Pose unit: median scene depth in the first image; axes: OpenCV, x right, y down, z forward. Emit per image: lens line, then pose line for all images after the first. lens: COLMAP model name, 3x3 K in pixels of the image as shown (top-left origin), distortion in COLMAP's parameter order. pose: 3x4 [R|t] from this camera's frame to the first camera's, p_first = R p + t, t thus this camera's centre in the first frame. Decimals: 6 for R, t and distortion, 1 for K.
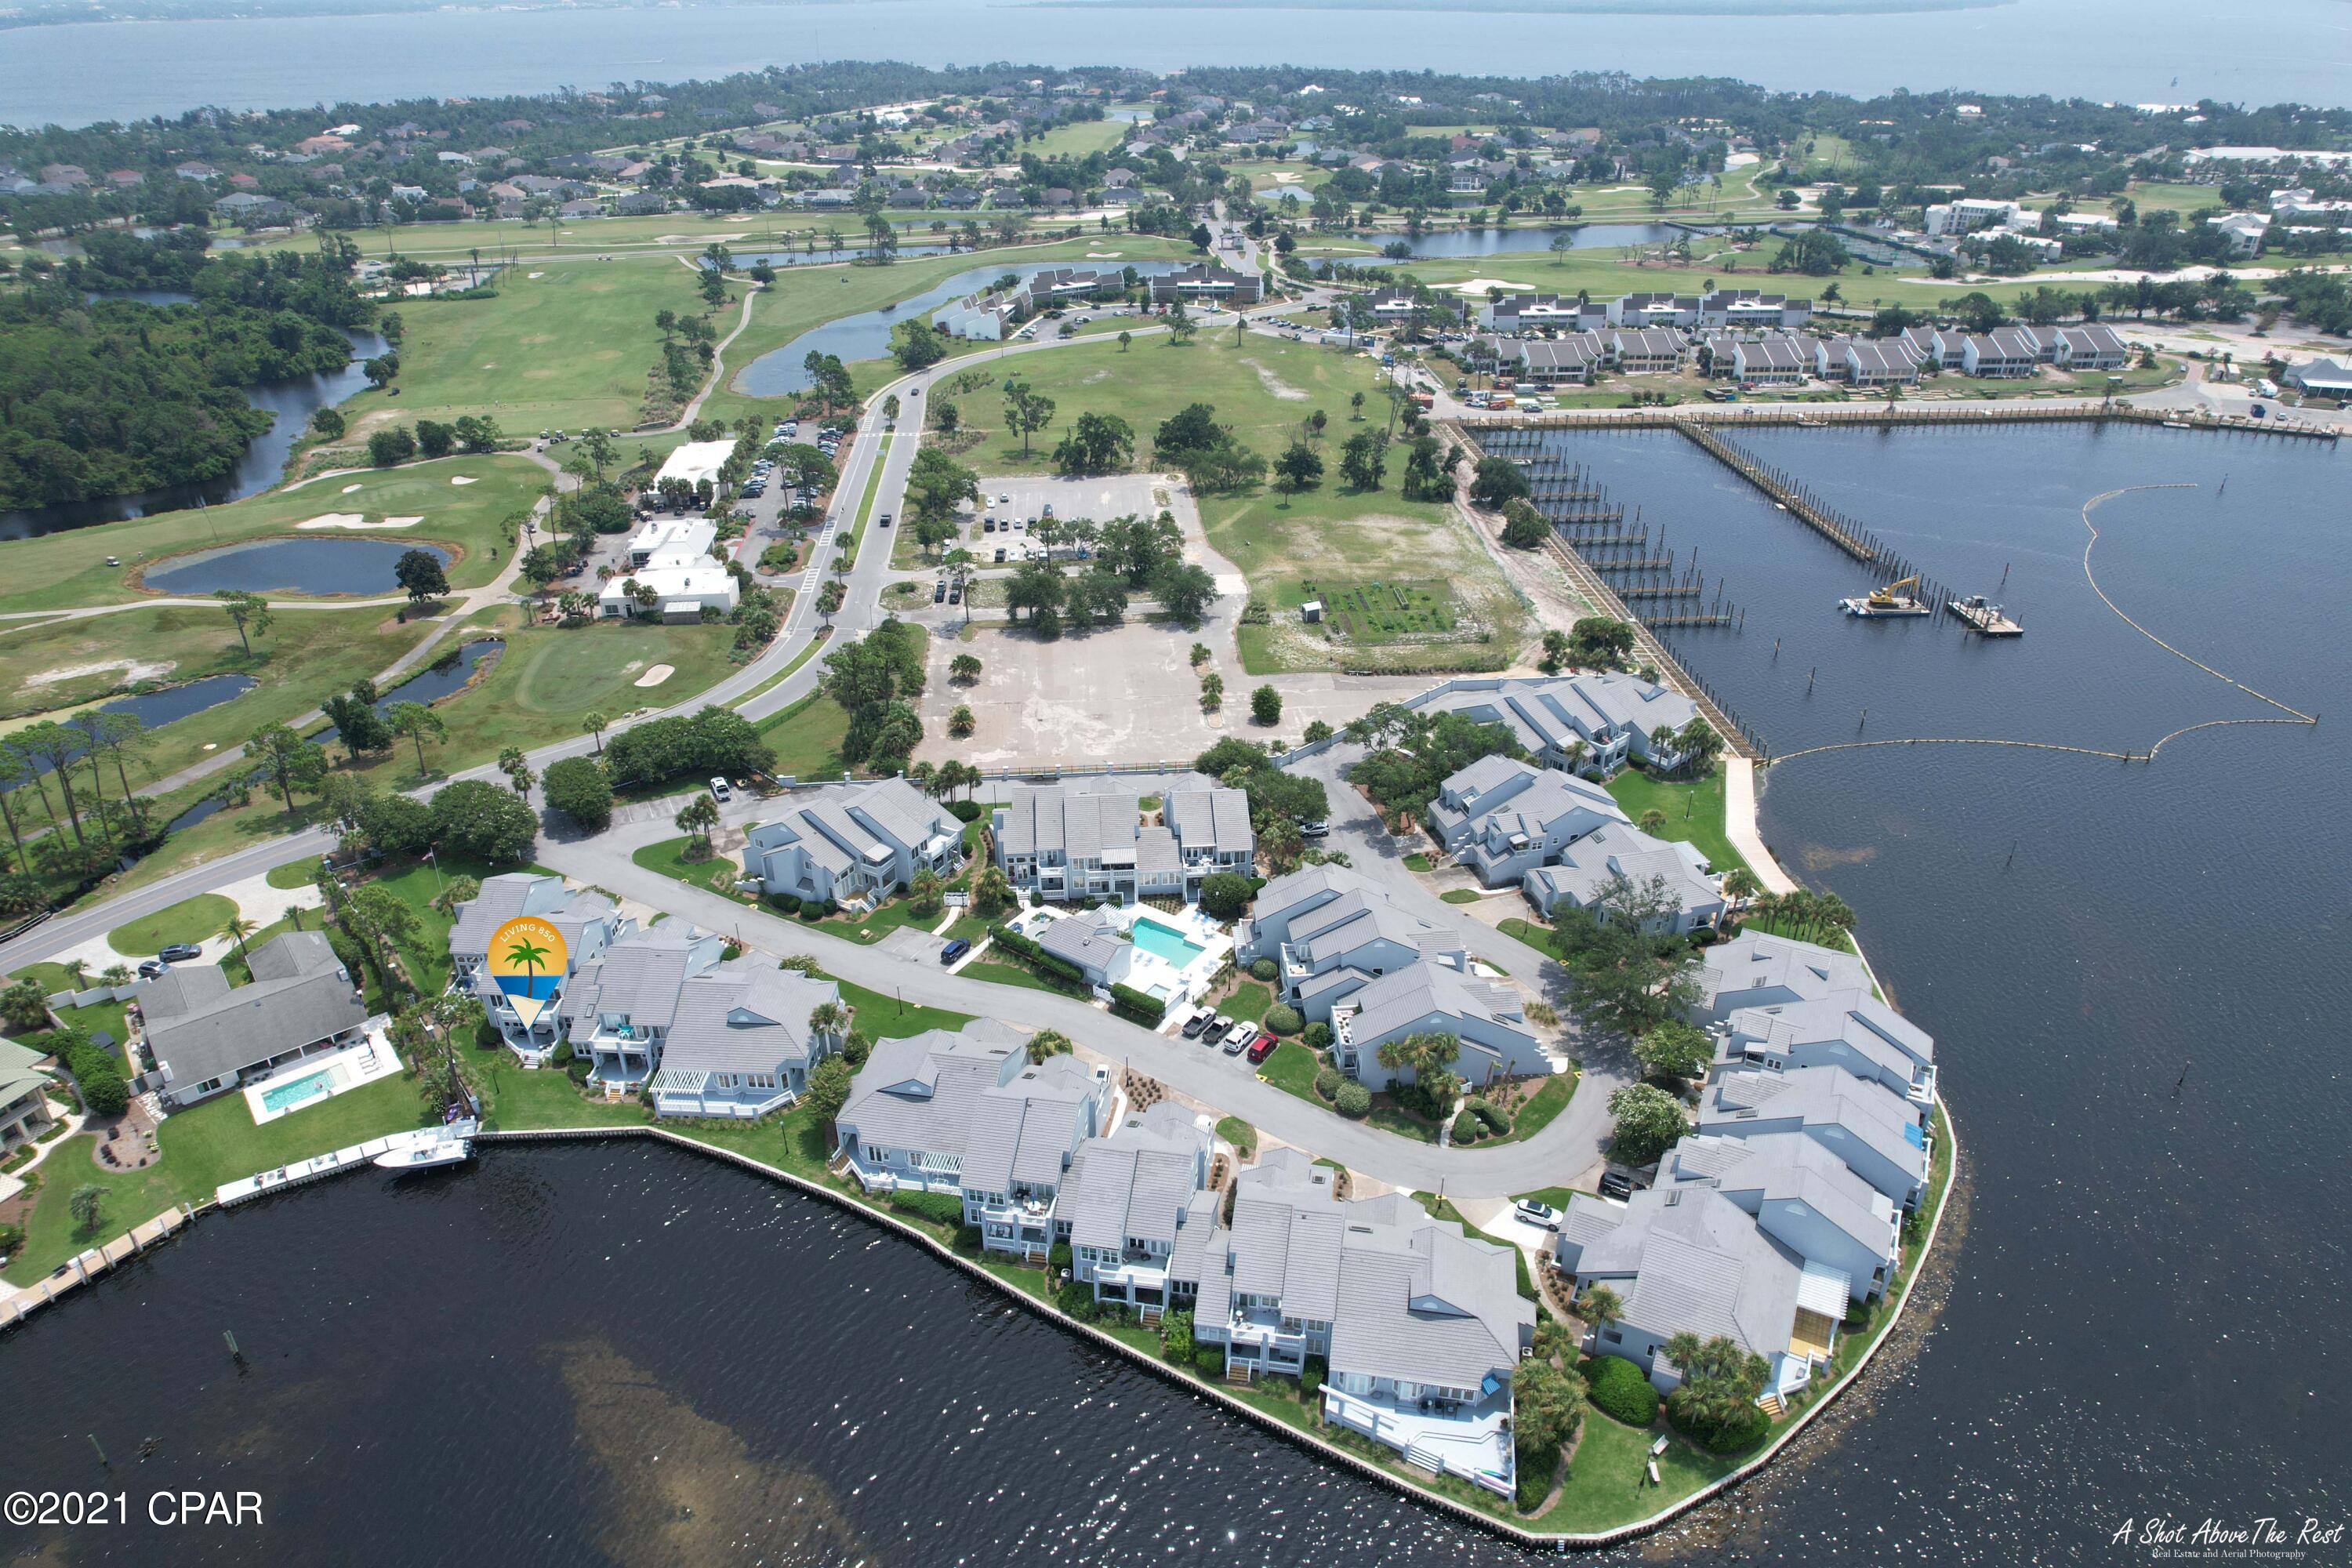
lens RADIAL K [[1501.8, 0, 1160.1], [0, 1501.8, 792.8], [0, 0, 1]] dist [-0.076877, 0.071942]
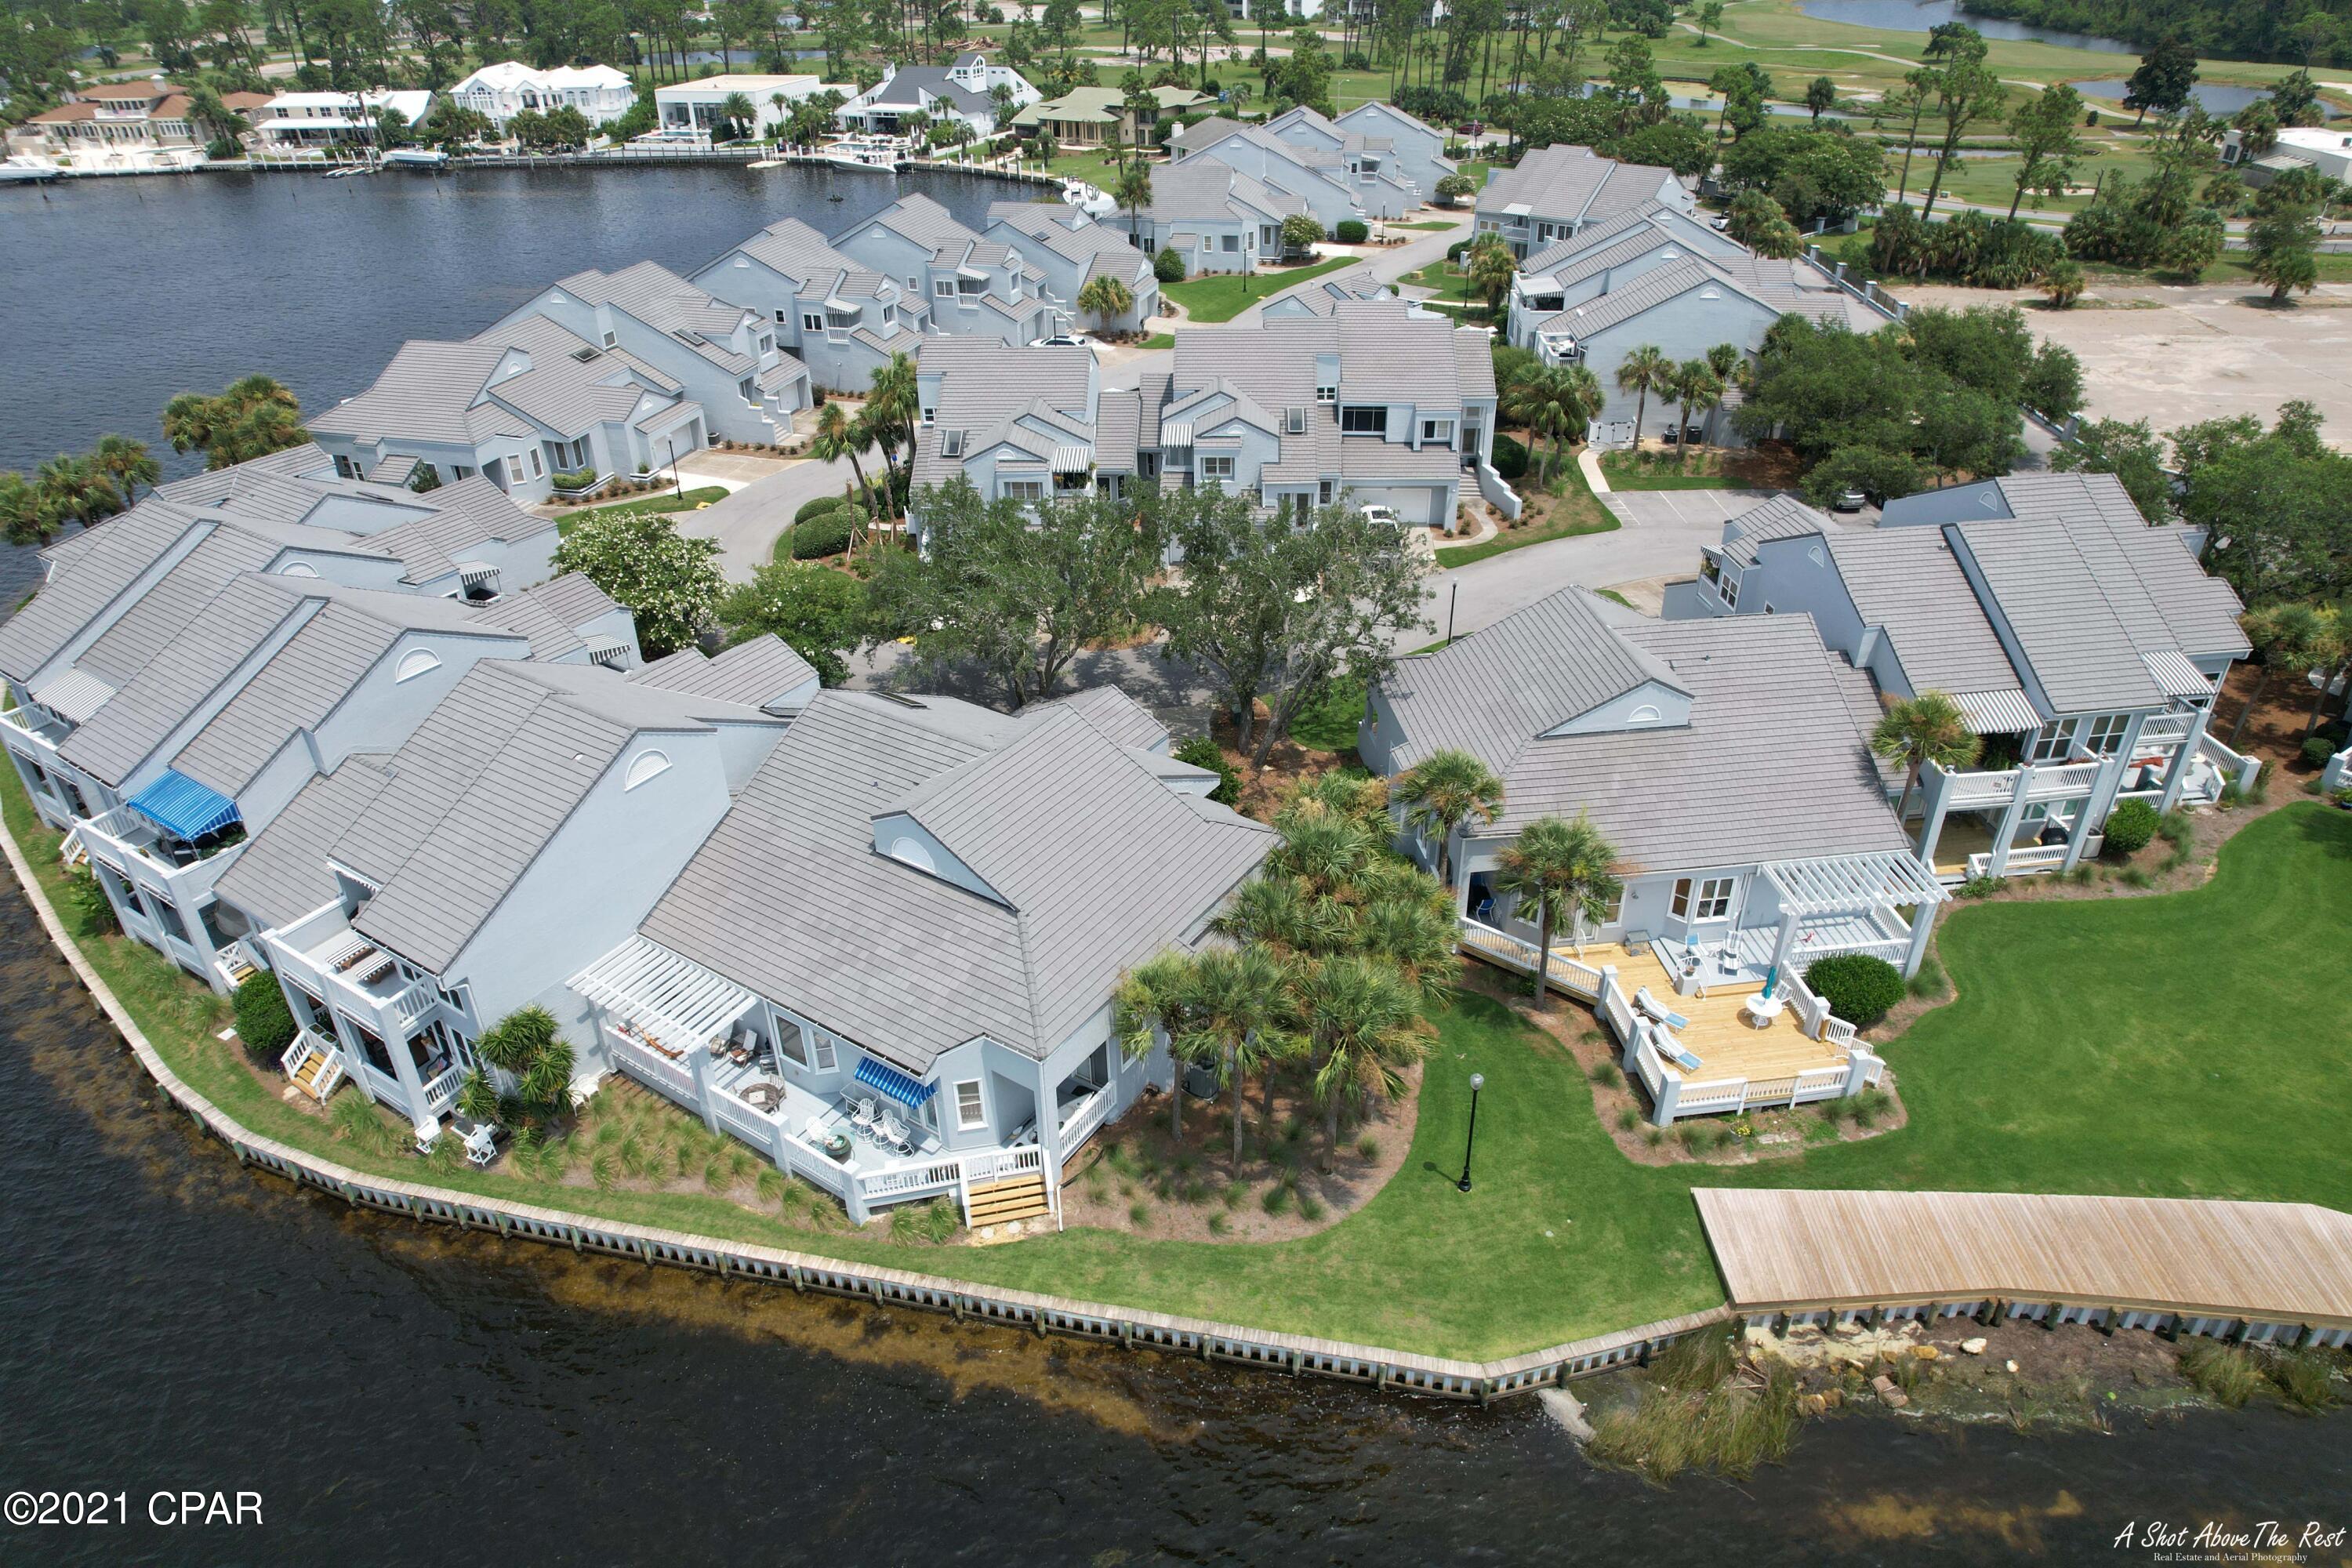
lens RADIAL K [[1501.8, 0, 1164.8], [0, 1501.8, 771.4], [0, 0, 1]] dist [-0.076877, 0.071942]
pose [[-0.123975, 0.516492, -0.847270, 0.684515], [-0.462895, 0.725155, 0.509783, -0.057532], [0.877701, 0.455397, 0.149180, 1.012174]]
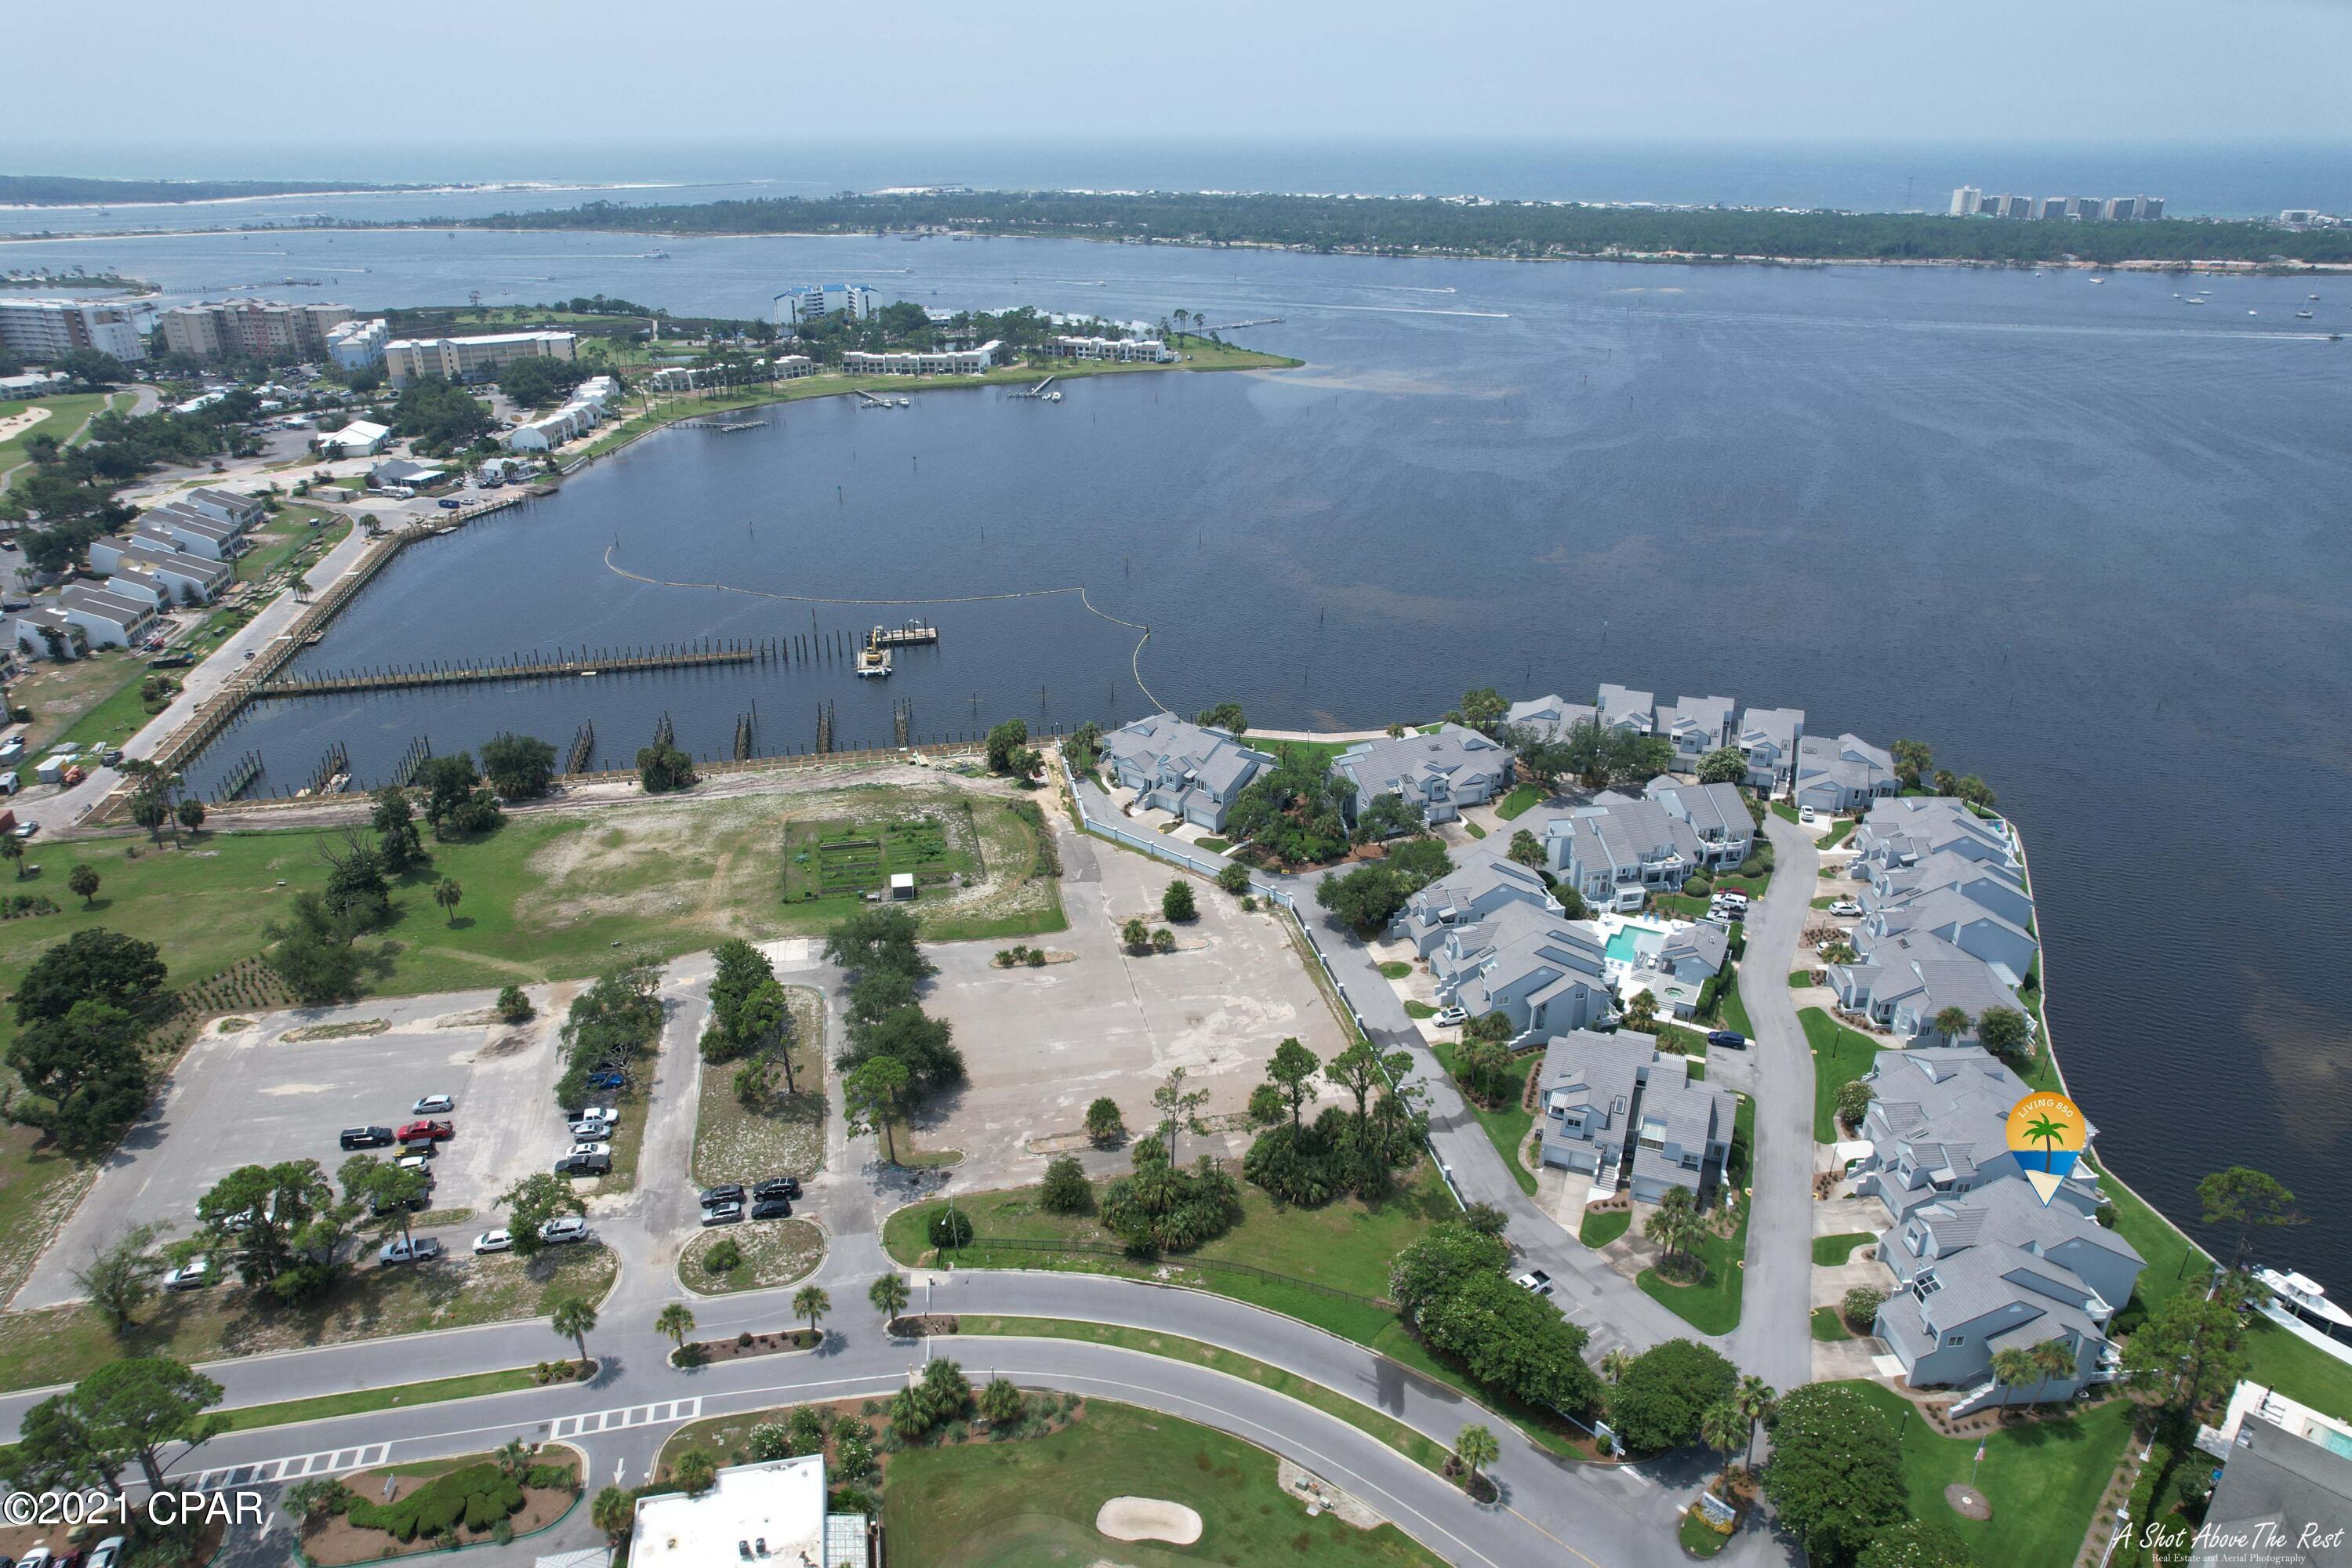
lens RADIAL K [[1501.8, 0, 1166.4], [0, 1501.8, 807.4], [0, 0, 1]] dist [-0.076877, 0.071942]
pose [[-0.132700, -0.413387, 0.900834, -1.056390], [0.483302, 0.766511, 0.422941, -0.716619], [-0.865338, 0.491500, 0.098075, 1.290586]]
